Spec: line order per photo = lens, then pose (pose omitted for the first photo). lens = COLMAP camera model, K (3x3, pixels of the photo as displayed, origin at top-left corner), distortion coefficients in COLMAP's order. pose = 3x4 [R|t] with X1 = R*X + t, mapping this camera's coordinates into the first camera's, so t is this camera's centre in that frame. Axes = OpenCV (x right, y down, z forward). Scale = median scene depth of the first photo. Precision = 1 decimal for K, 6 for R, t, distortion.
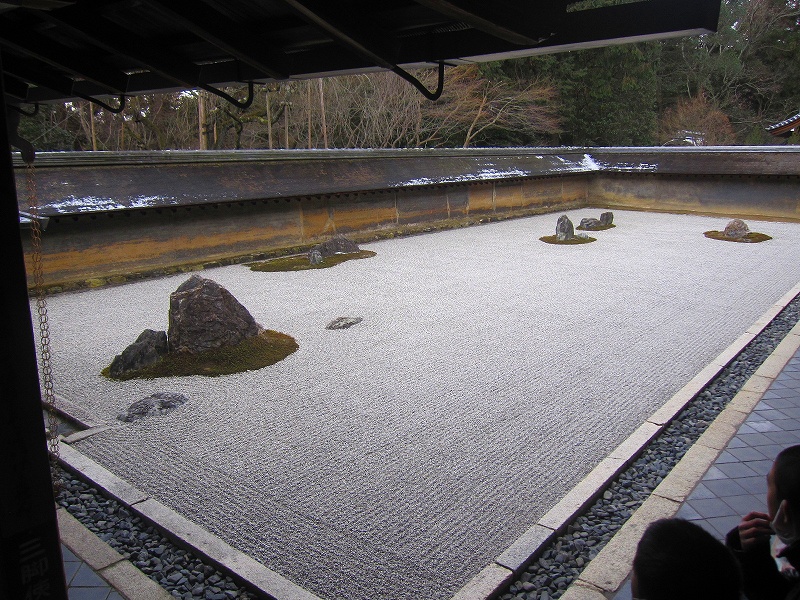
lens RADIAL K [[662.8, 0, 400.0], [0, 662.8, 300.0], [0, 0, 1]] dist [-0.236514, -0.000512]
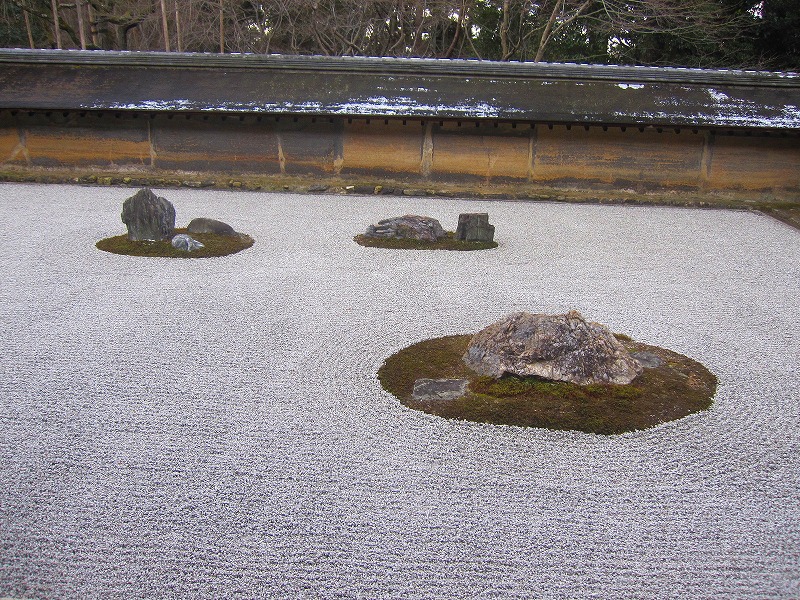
lens RADIAL K [[618.6, 0, 400.0], [0, 618.6, 300.0], [0, 0, 1]] dist [-0.041042, 0.001127]
pose [[0.635452, 0.305539, -0.709117, 0.593750], [-0.213275, 0.952104, 0.219116, -0.164114], [0.742102, 0.012000, 0.670180, 0.713900]]
